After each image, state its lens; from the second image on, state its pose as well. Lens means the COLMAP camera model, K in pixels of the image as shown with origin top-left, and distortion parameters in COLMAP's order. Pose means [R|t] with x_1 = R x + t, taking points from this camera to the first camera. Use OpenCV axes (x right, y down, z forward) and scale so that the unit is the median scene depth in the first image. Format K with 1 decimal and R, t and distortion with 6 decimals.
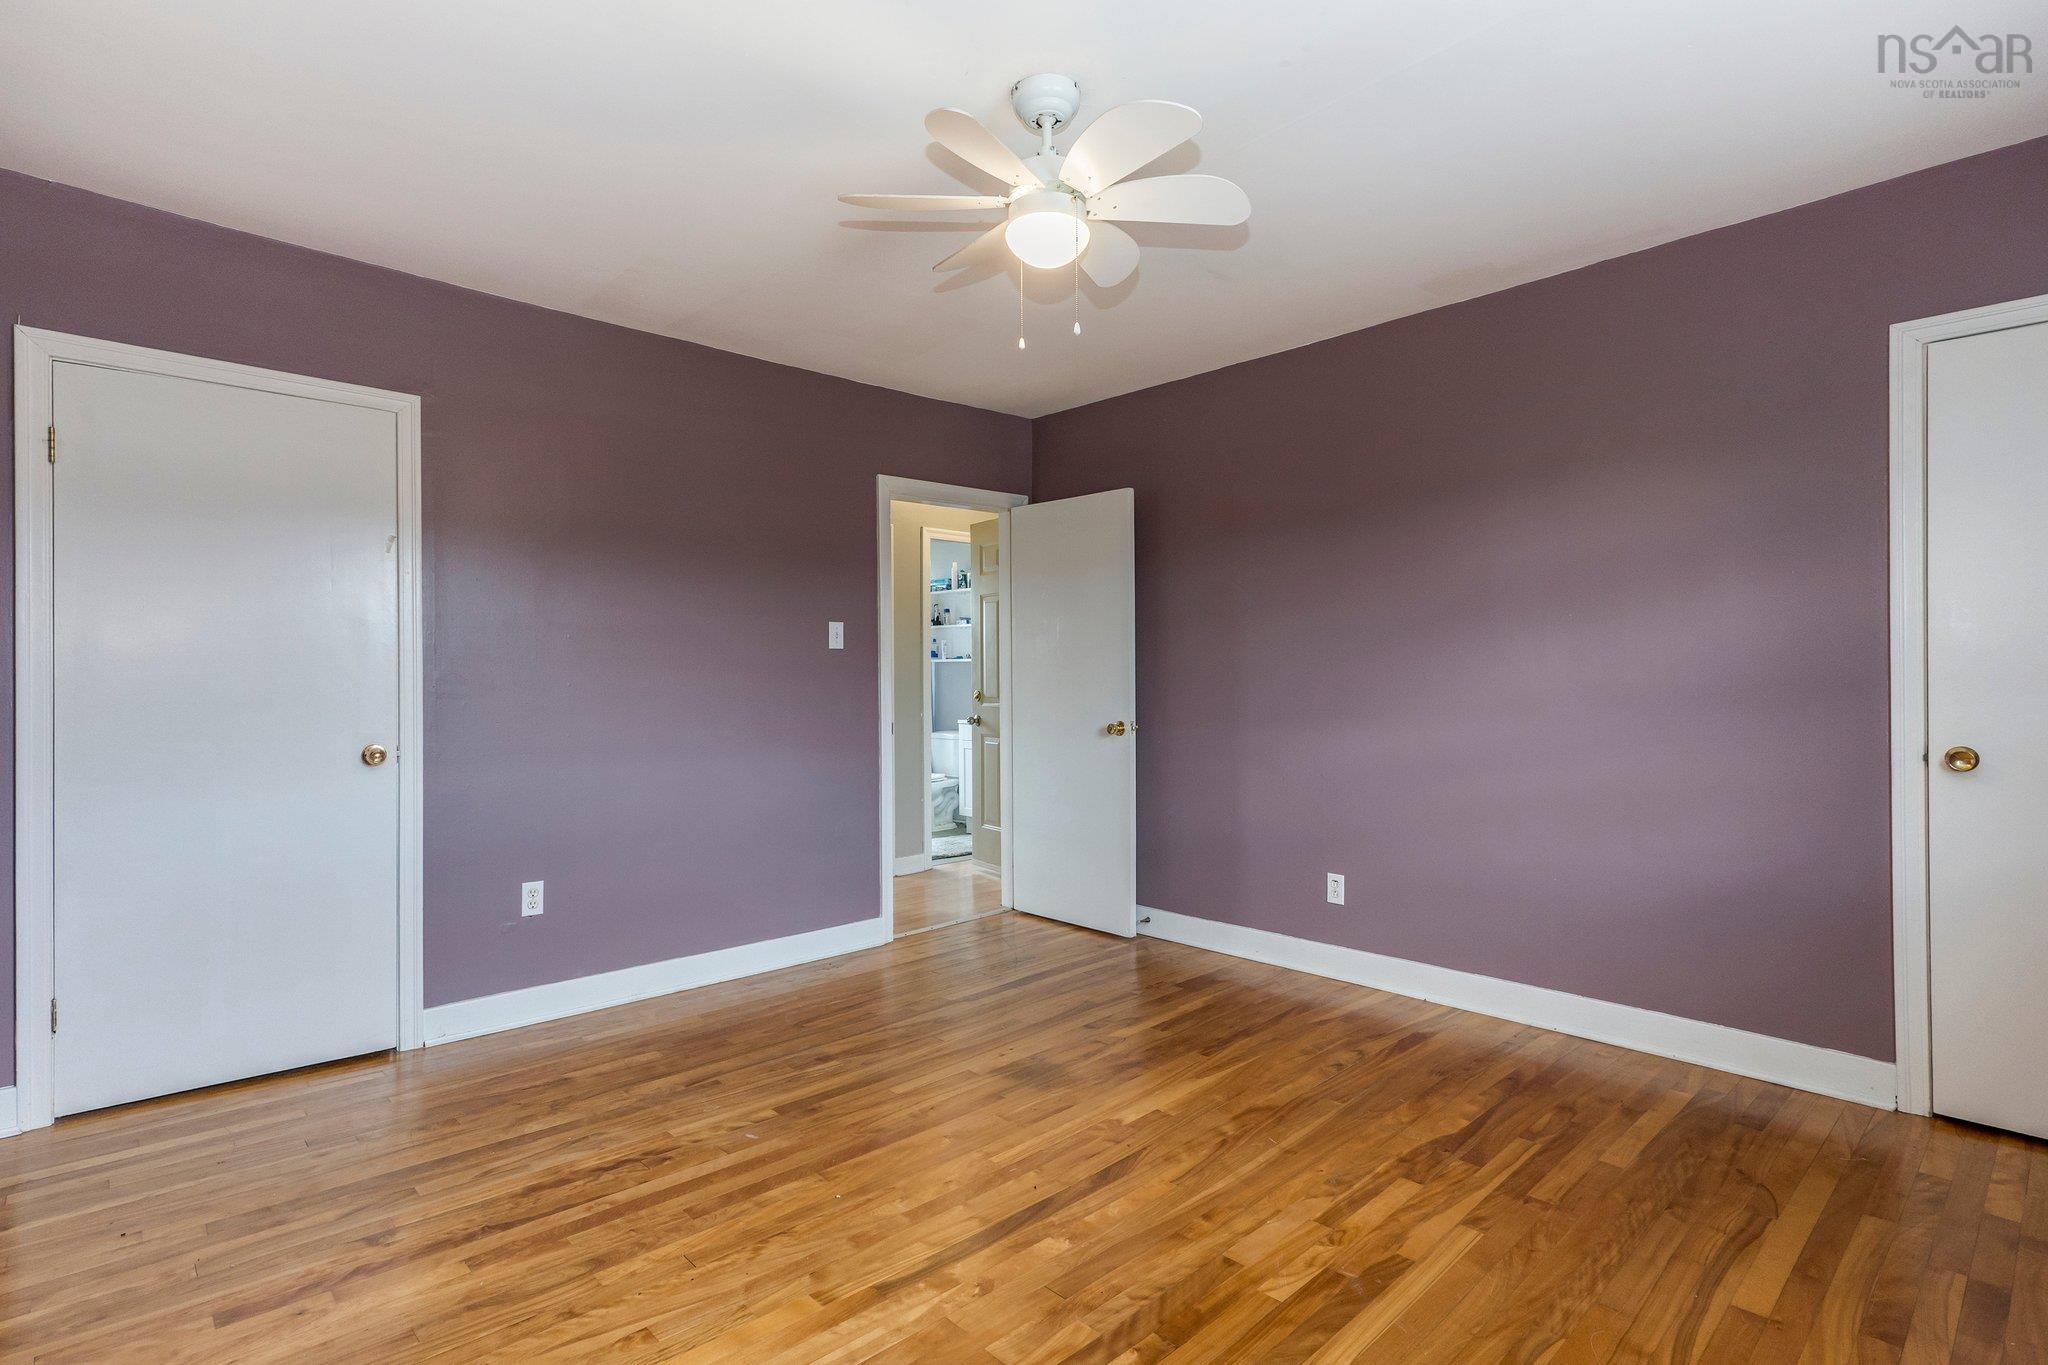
lens RADIAL K [[1006.0, 0, 1014.1], [0, 1006.0, 680.0], [0, 0, 1]] dist [0.007931, 0.000249]
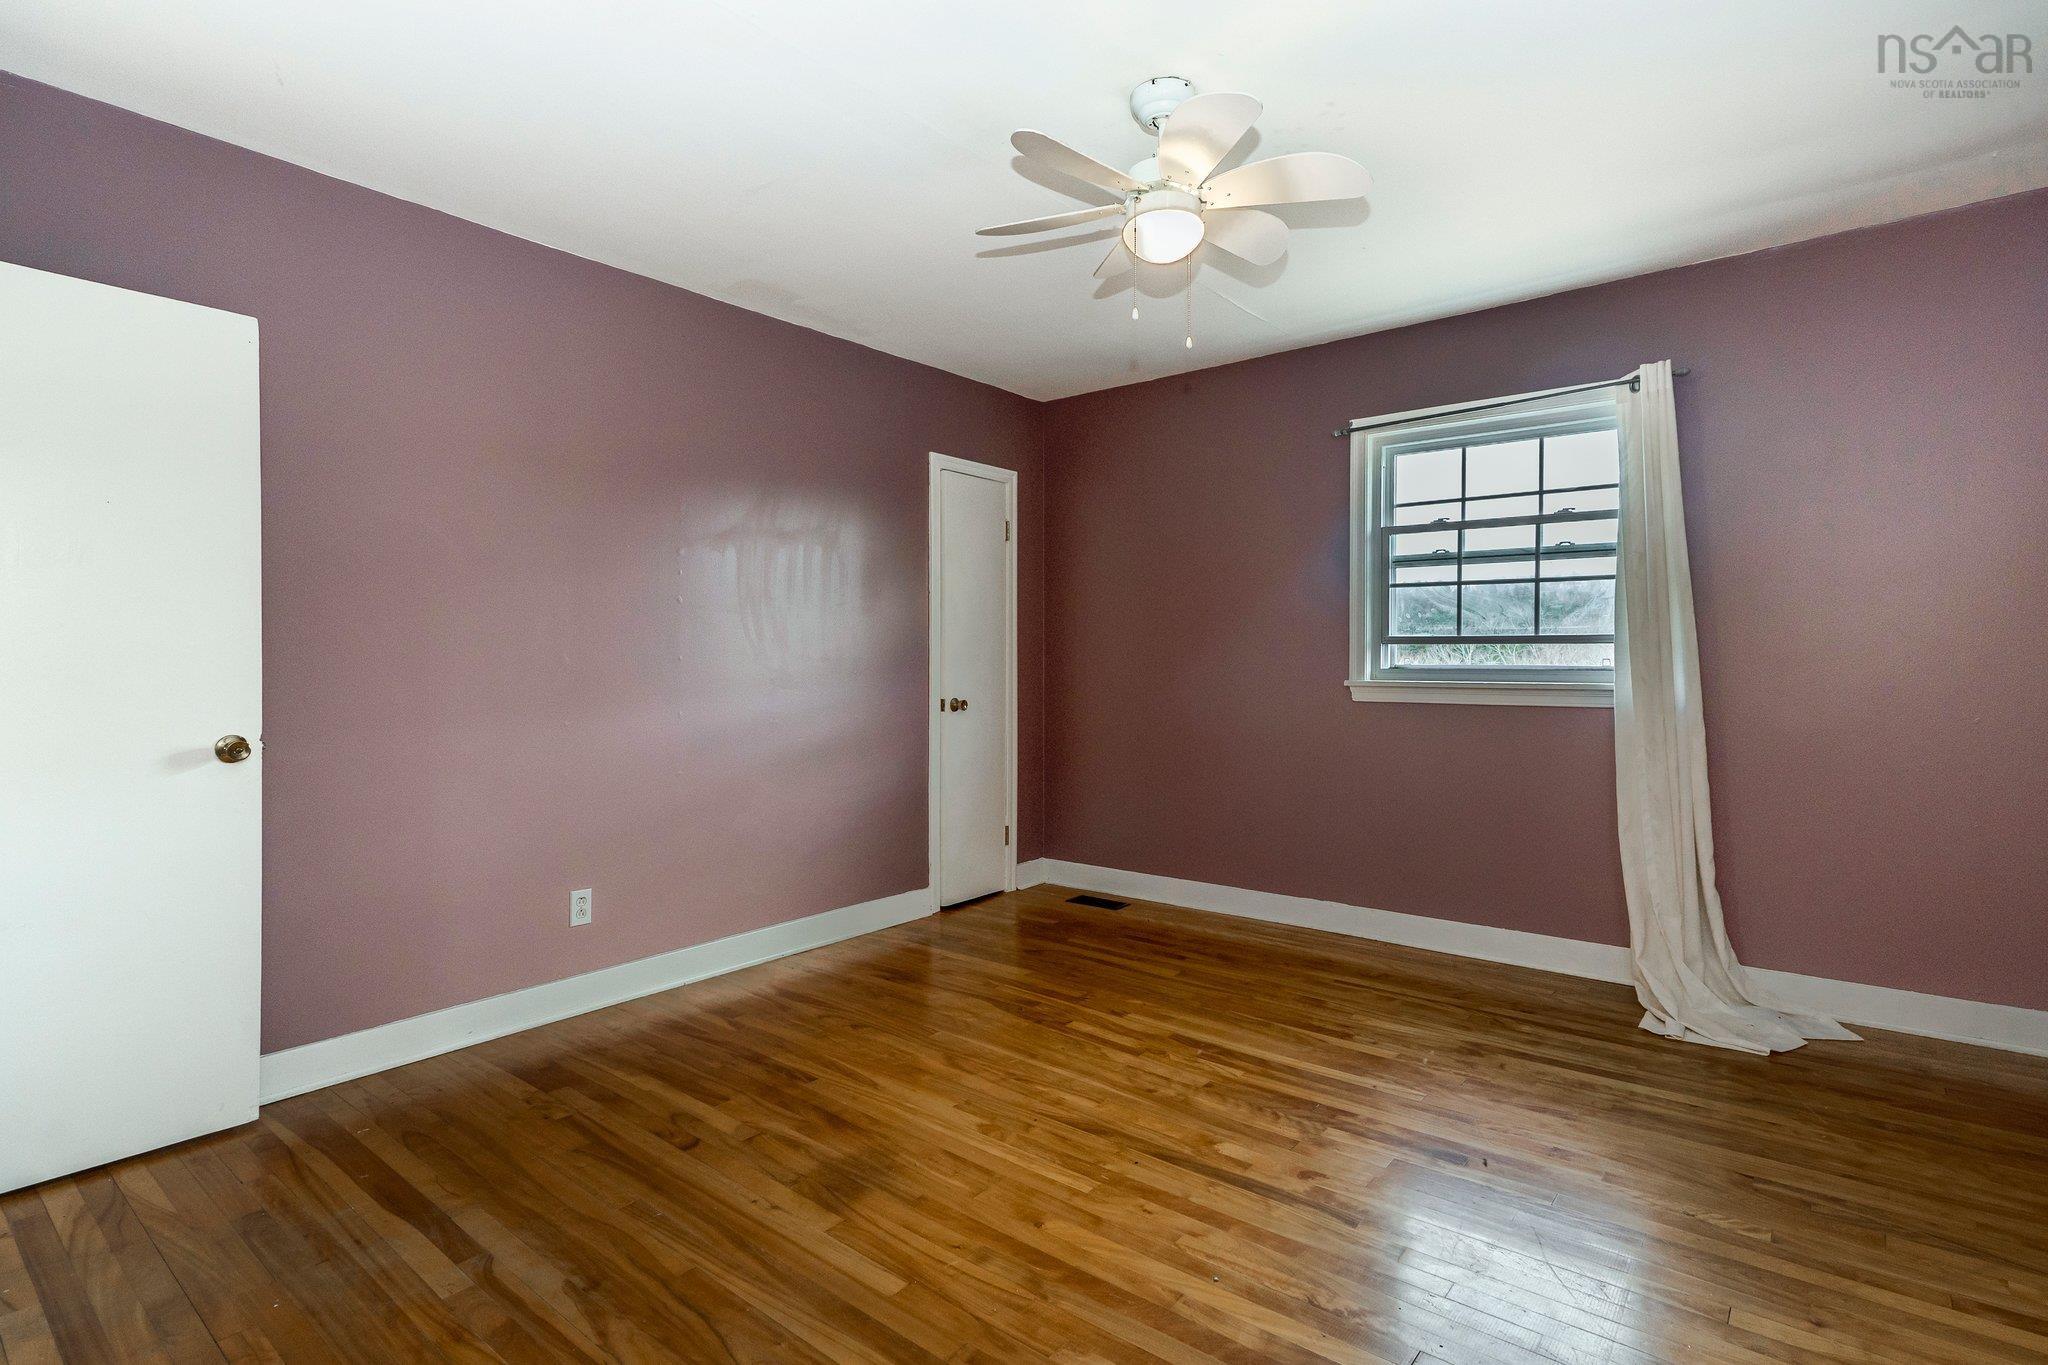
lens RADIAL K [[997.9, 0, 1024.0], [0, 997.9, 682.5], [0, 0, 1]] dist [-0.002880, 0.000091]
pose [[-0.131781, -0.015471, 0.991158, -0.745892], [0.006302, 0.999845, 0.016444, 0.009047], [-0.991259, 0.008414, -0.131663, 0.986519]]
